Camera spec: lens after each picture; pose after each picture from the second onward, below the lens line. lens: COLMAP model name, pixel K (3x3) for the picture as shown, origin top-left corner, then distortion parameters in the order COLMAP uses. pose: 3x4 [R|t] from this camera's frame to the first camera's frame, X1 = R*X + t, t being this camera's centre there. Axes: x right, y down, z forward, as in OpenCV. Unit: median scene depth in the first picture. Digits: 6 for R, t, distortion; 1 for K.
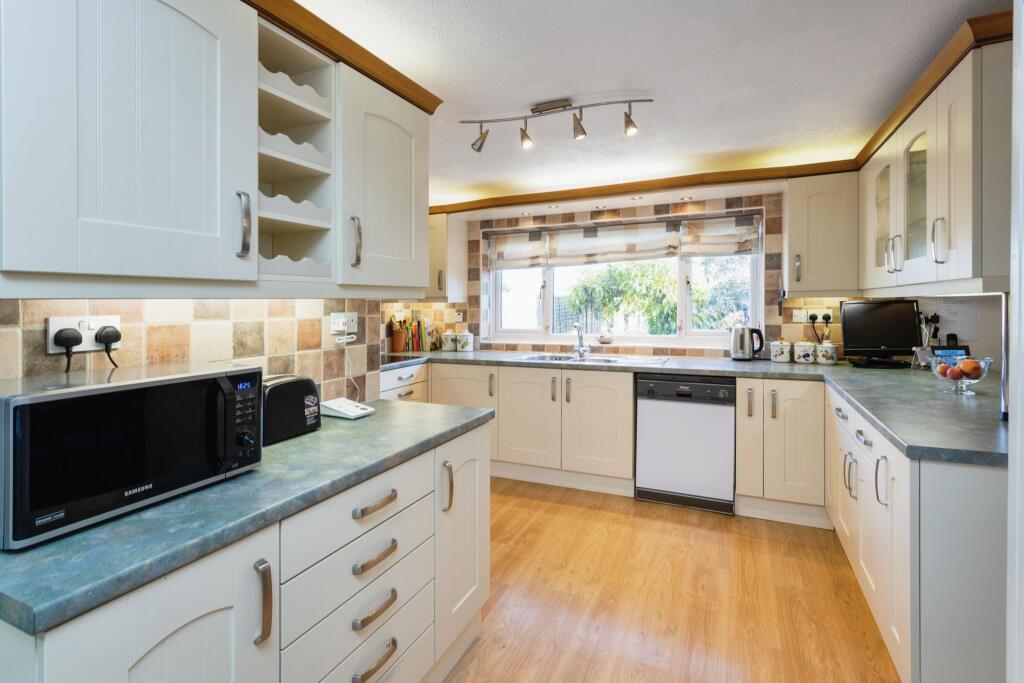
lens RADIAL K [[484.9, 0, 518.3], [0, 484.9, 330.2], [0, 0, 1]] dist [-0.000795, -0.000098]
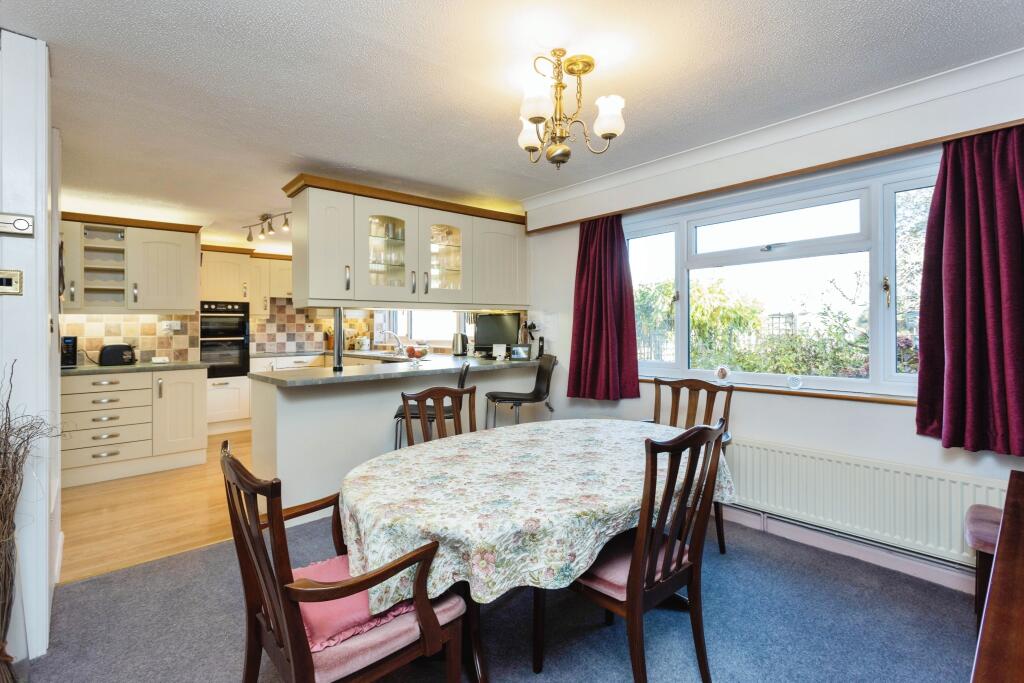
lens RADIAL K [[484.9, 0, 518.3], [0, 484.9, 330.2], [0, 0, 1]] dist [-0.000795, -0.000098]
pose [[0.914892, 0.001372, -0.403697, 2.062510], [-0.018542, 0.999082, -0.038627, 0.065803], [0.403273, 0.042825, 0.914077, -0.453671]]
